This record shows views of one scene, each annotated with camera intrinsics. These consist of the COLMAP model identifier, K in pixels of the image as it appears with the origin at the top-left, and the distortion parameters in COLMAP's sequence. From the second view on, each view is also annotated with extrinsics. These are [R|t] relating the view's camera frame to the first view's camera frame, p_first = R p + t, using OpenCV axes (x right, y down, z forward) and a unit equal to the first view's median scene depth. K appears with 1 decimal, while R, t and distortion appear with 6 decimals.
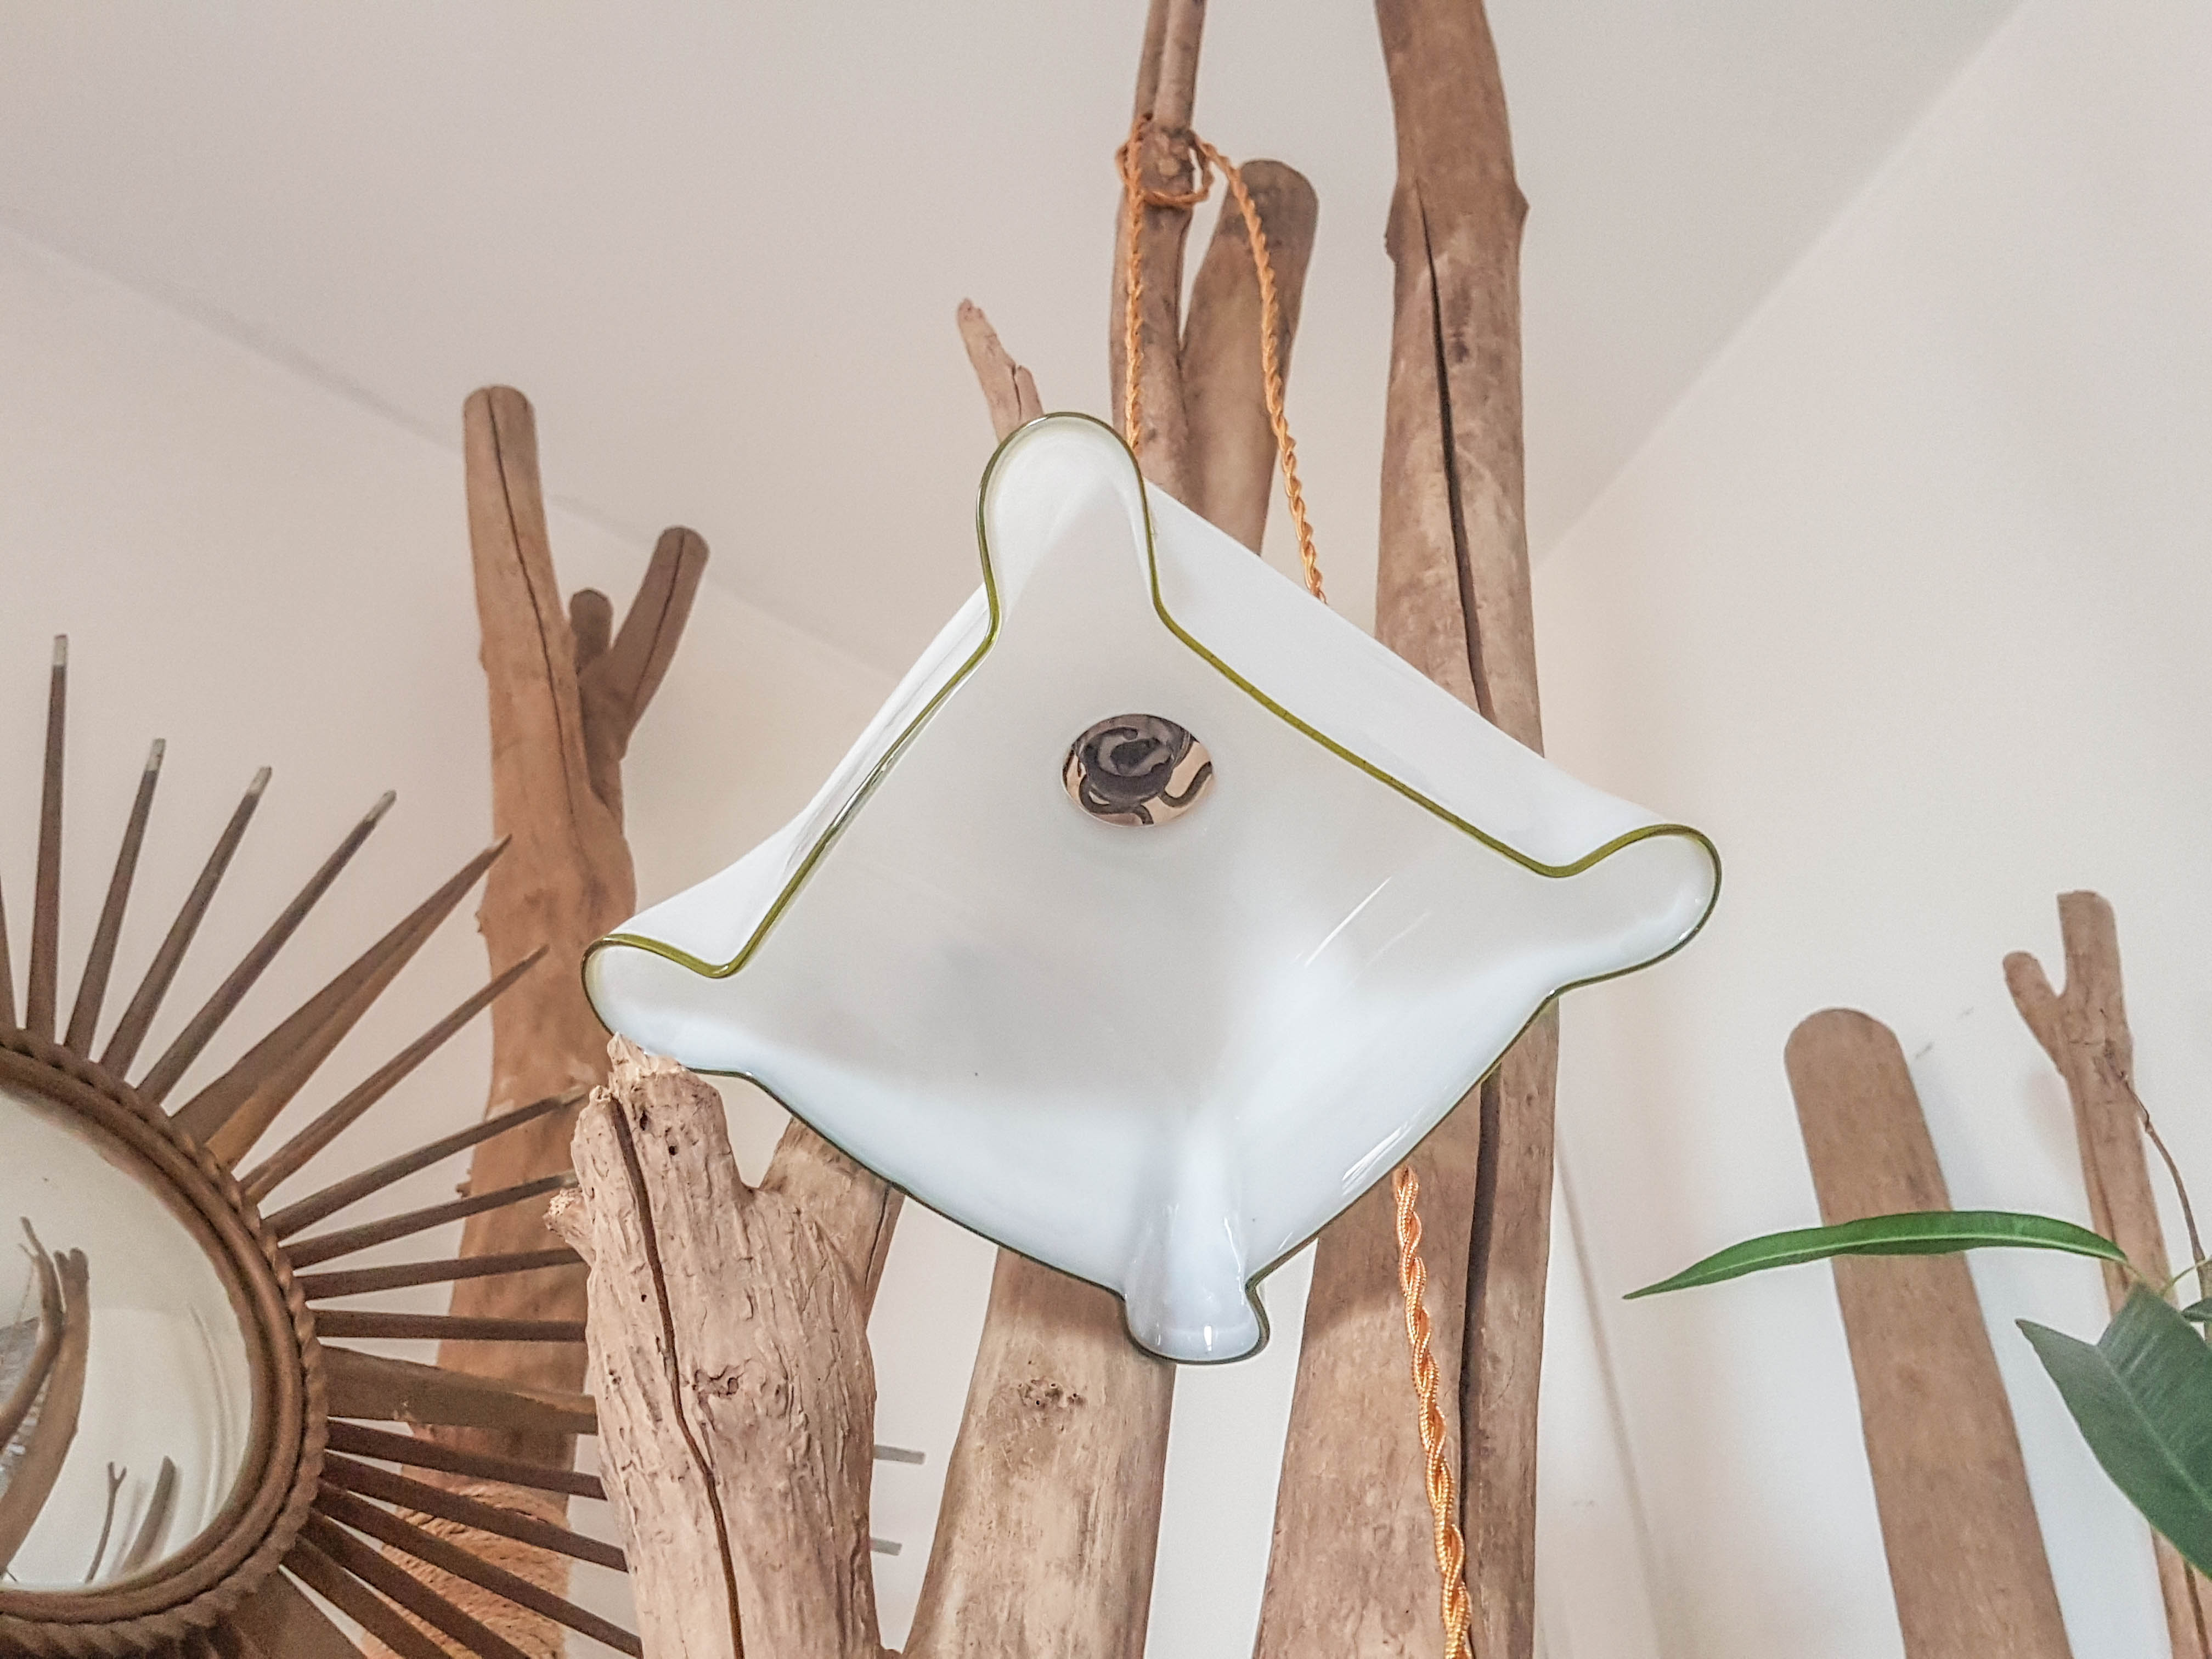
lens RADIAL K [[2341.3, 0, 1067.8], [0, 2341.3, 832.5], [0, 0, 1]] dist [0.260478, -0.592183]
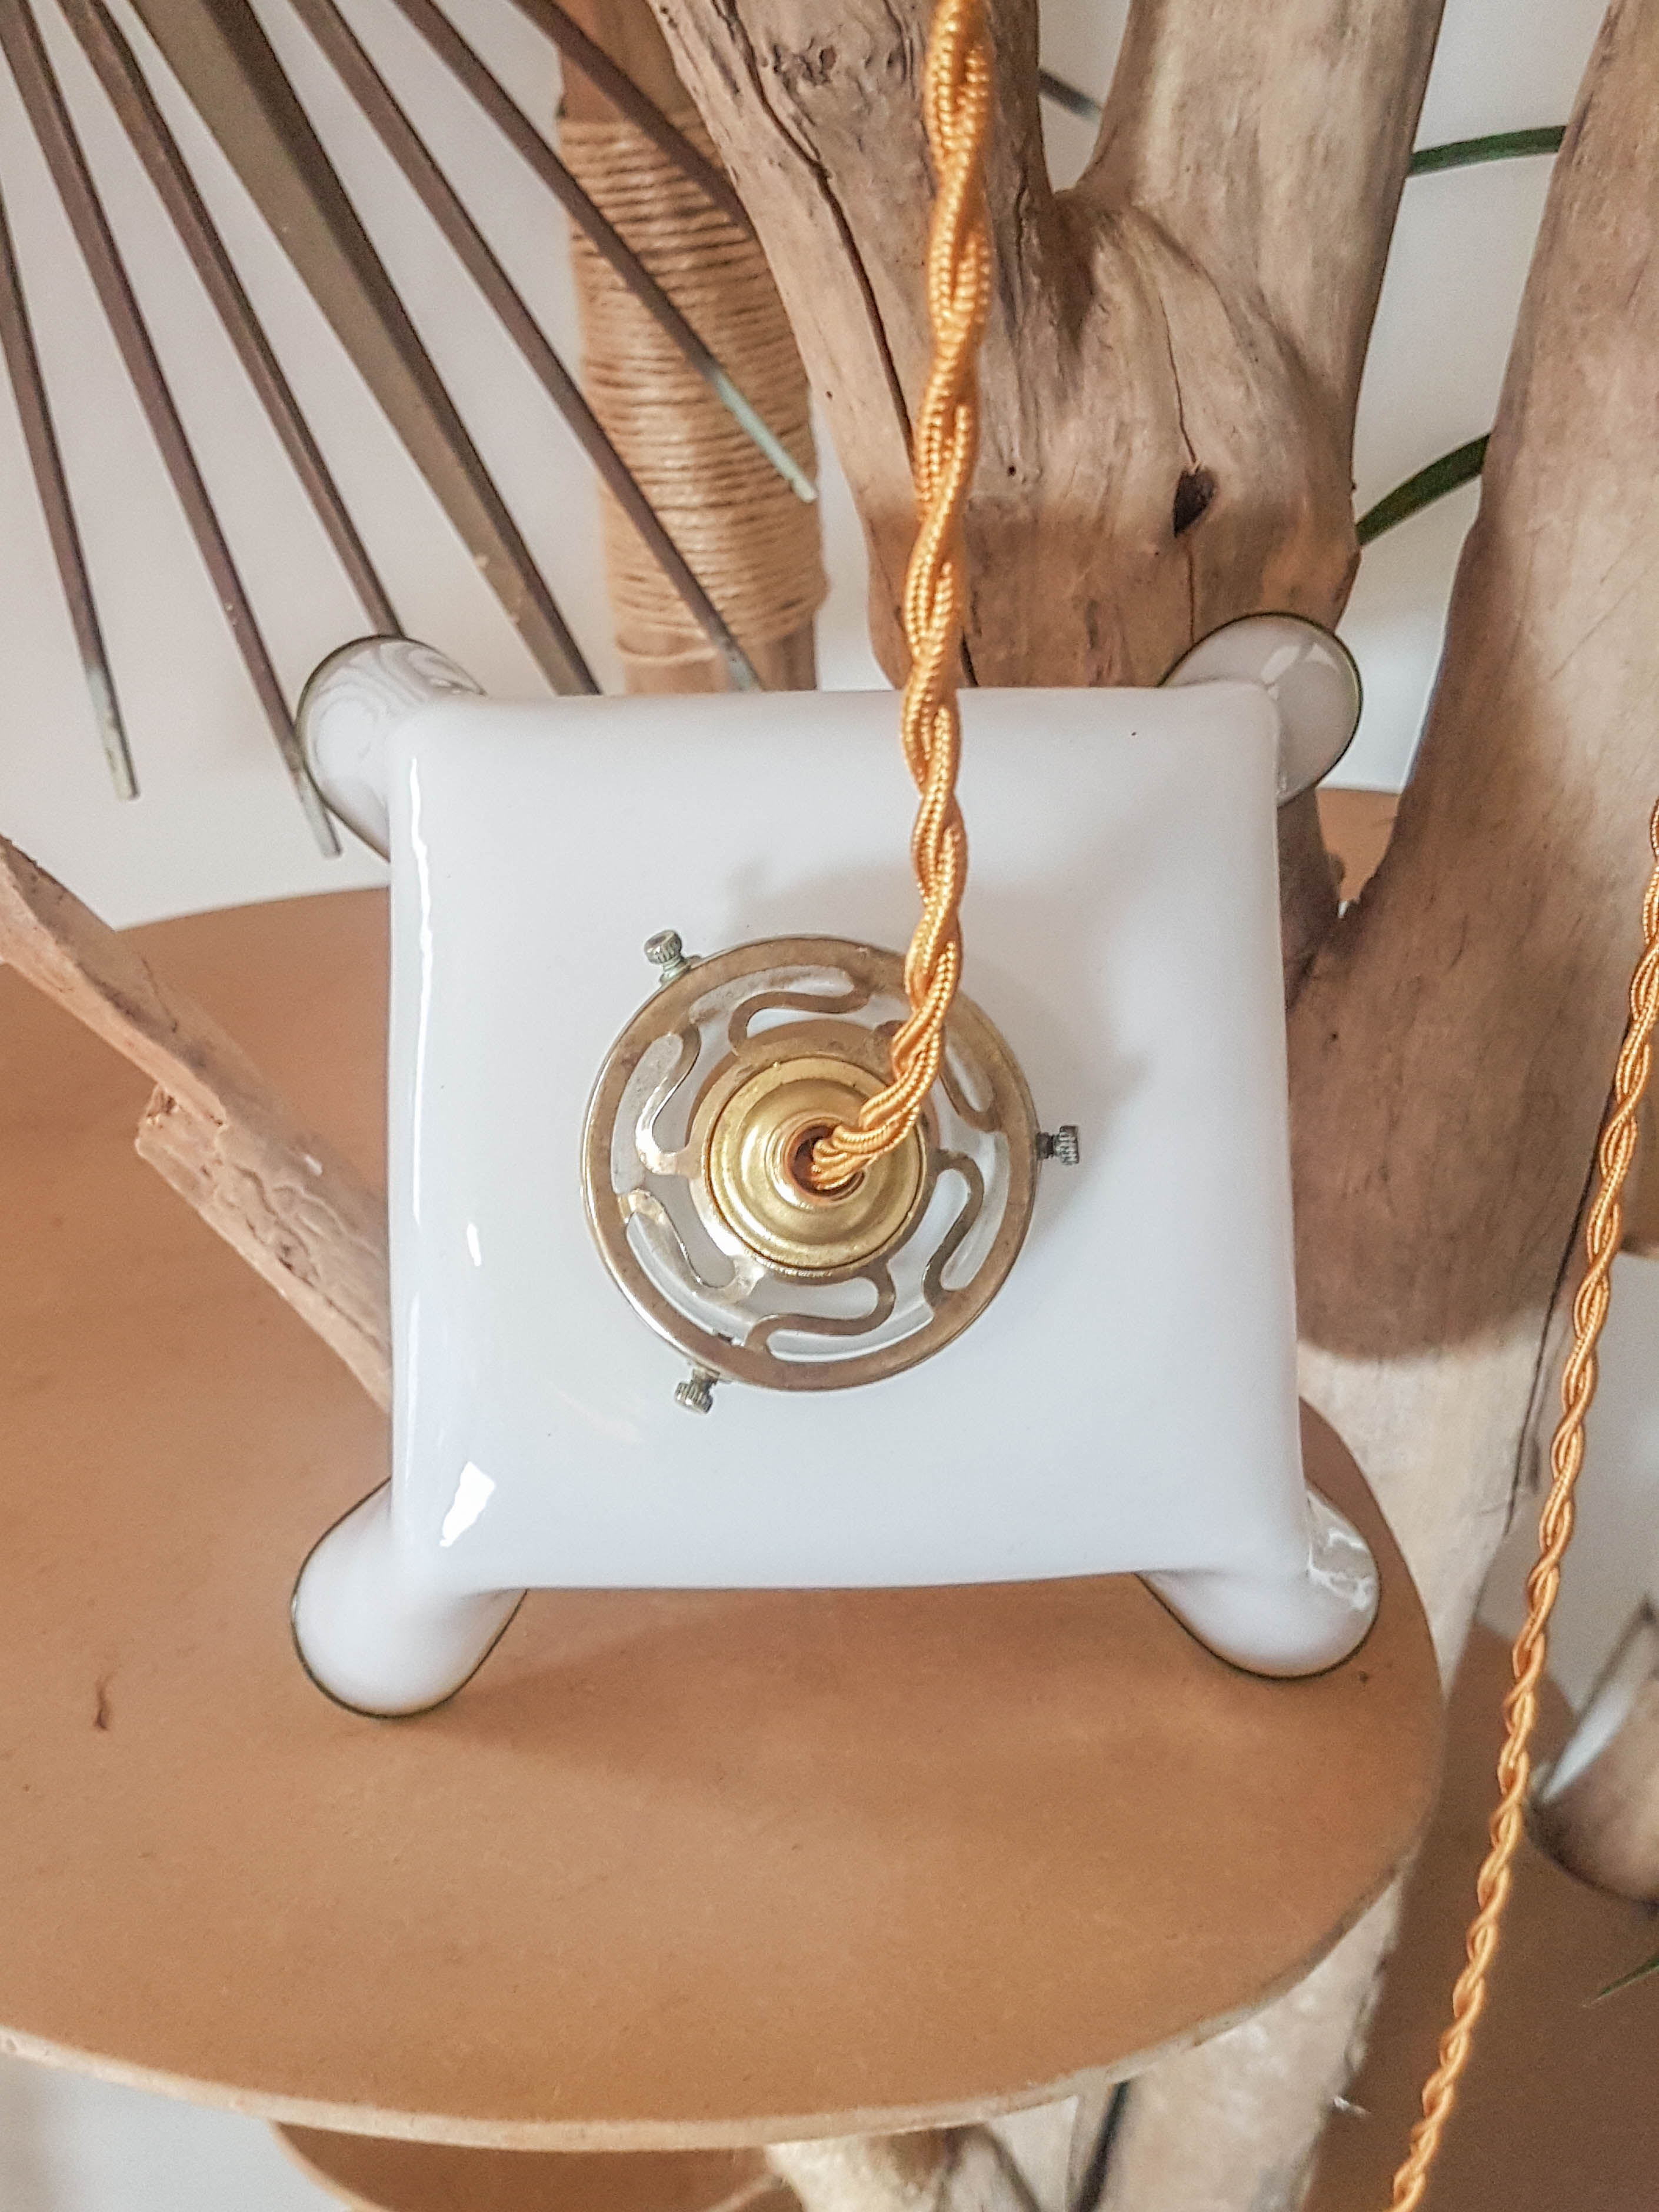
lens RADIAL K [[2376.5, 0, 729.2], [0, 2376.5, 1074.9], [0, 0, 1]] dist [0.279004, -0.684857]
pose [[0.965699, 0.086514, -0.244828, 0.036806], [0.212879, 0.276121, 0.937251, -0.368343], [0.148687, -0.957221, 0.248233, 0.499416]]
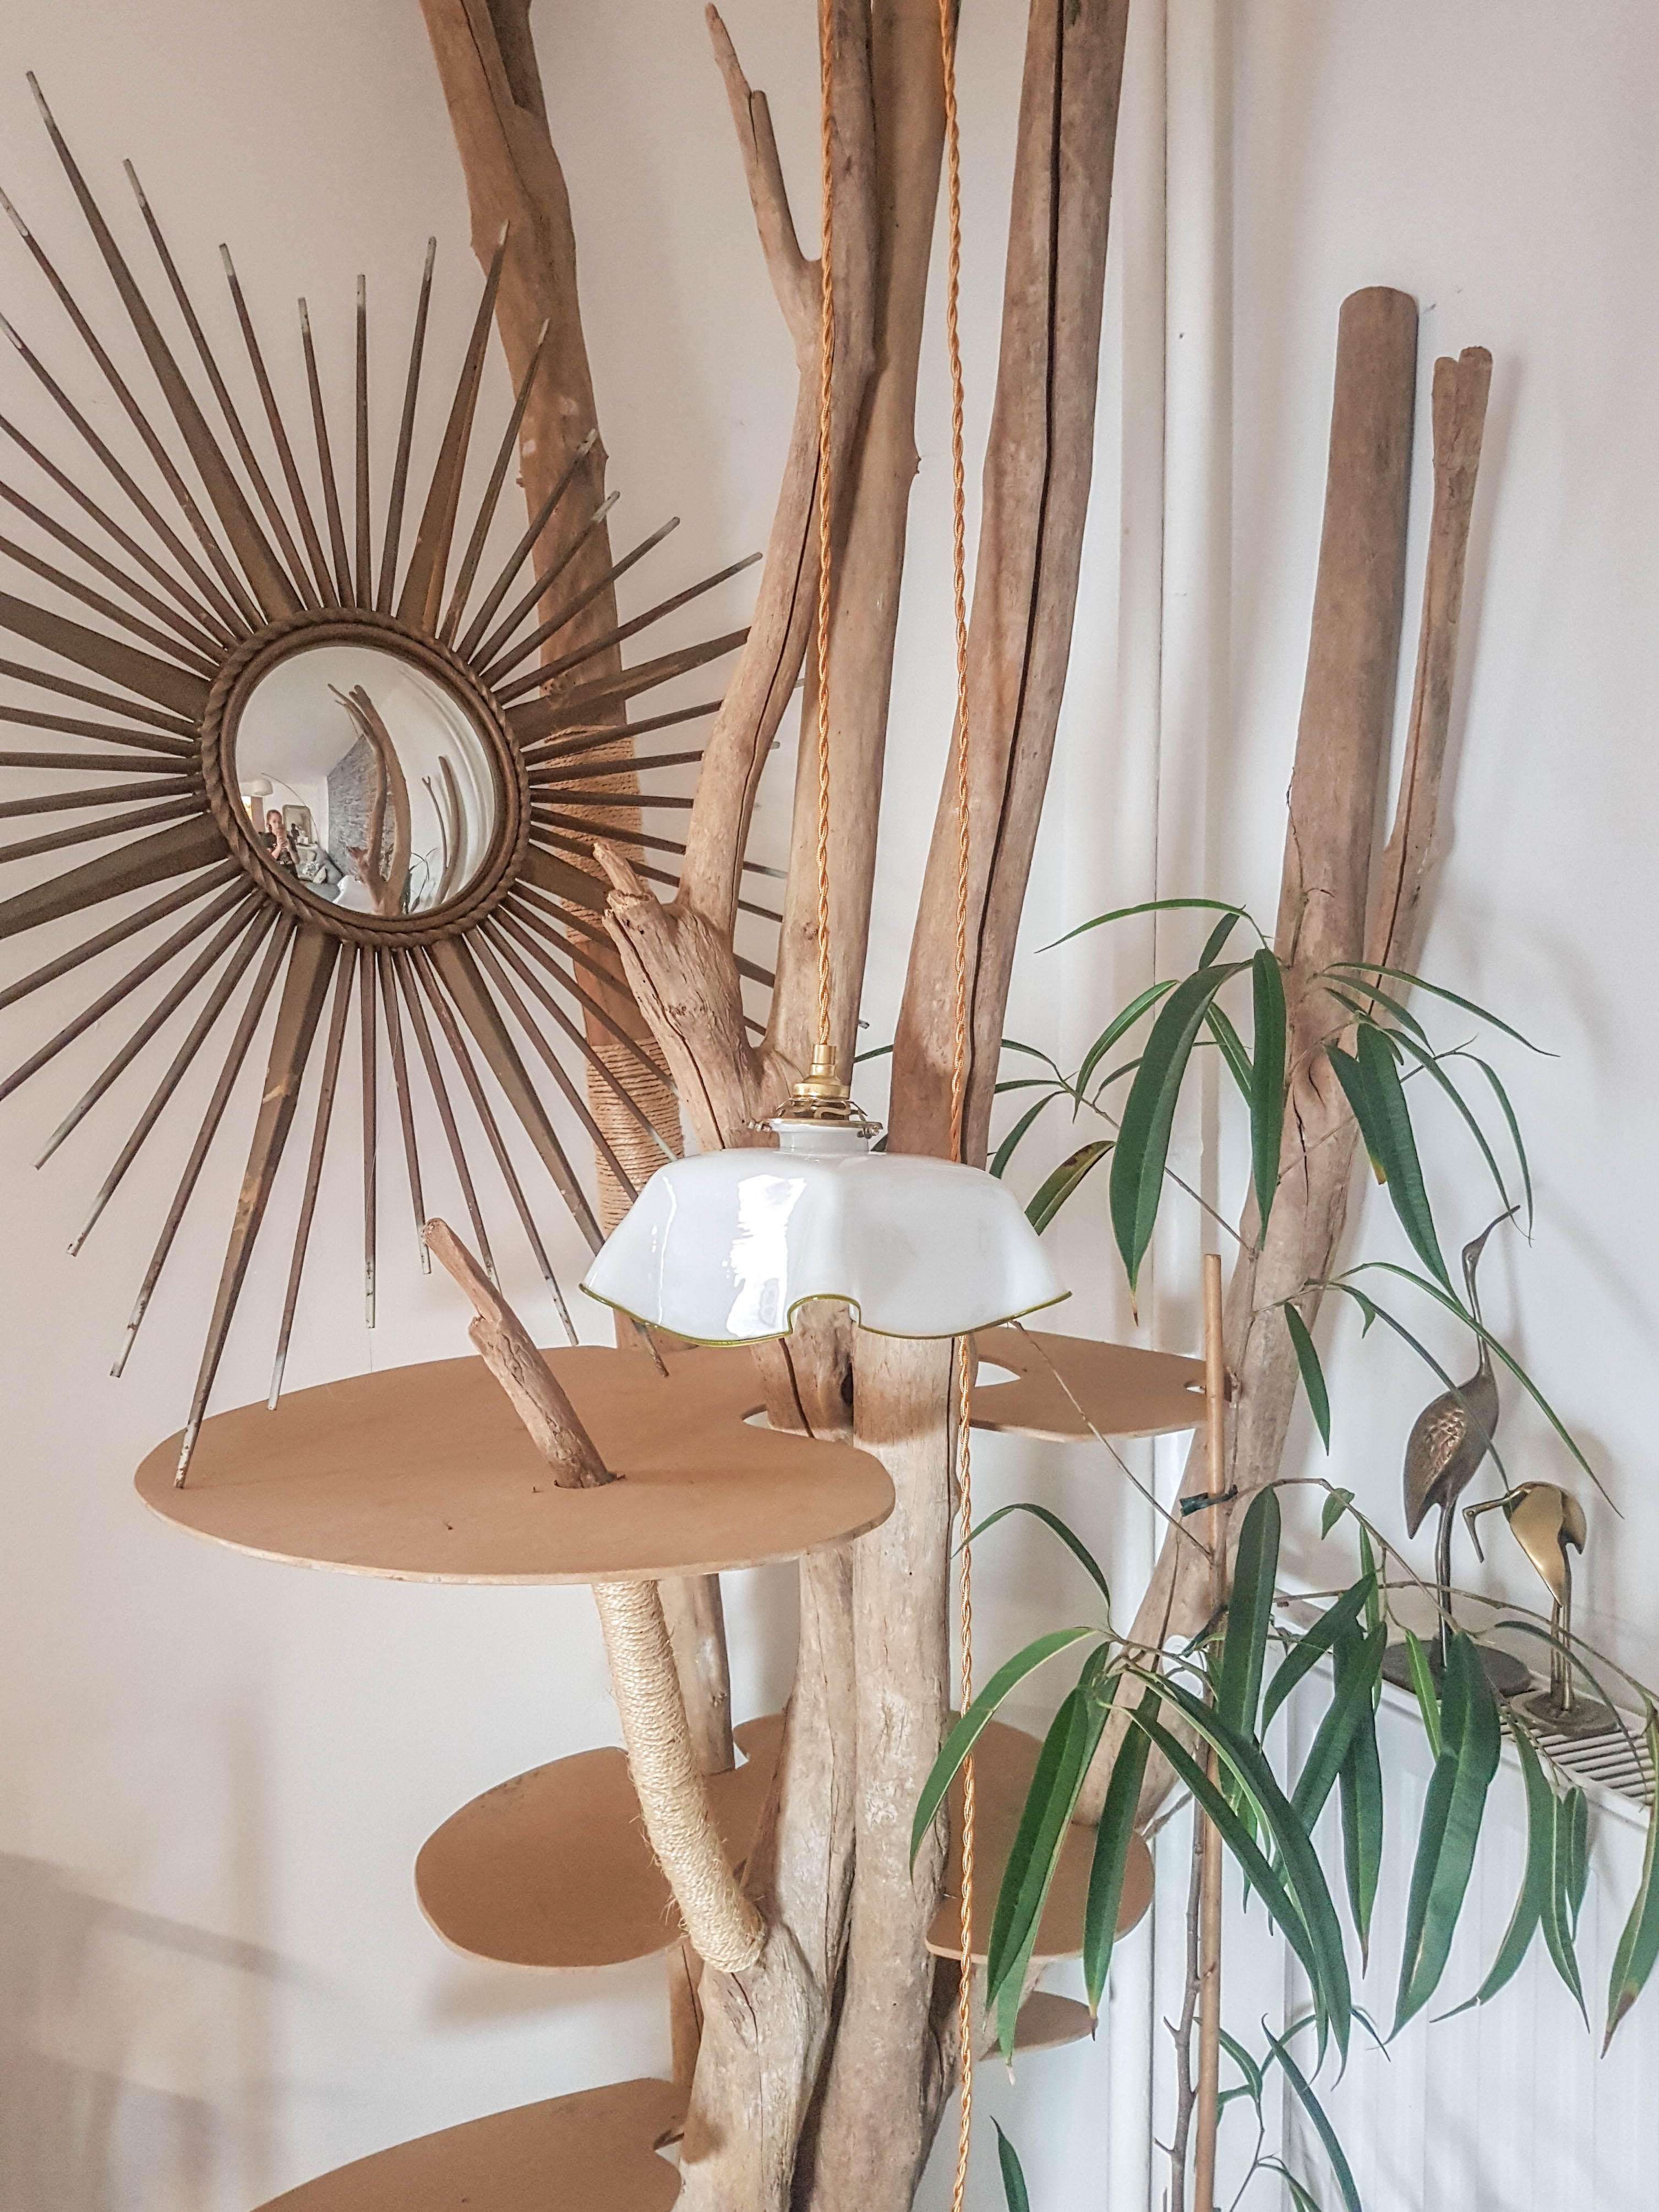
lens RADIAL K [[1658.2, 0, 793.4], [0, 1658.2, 1129.1], [0, 0, 1]] dist [0.225089, -0.433952]
pose [[0.986271, -0.017511, -0.164206, 0.275390], [0.143930, 0.578641, 0.802782, -1.131555], [0.080959, -0.815394, 0.573217, -0.166354]]
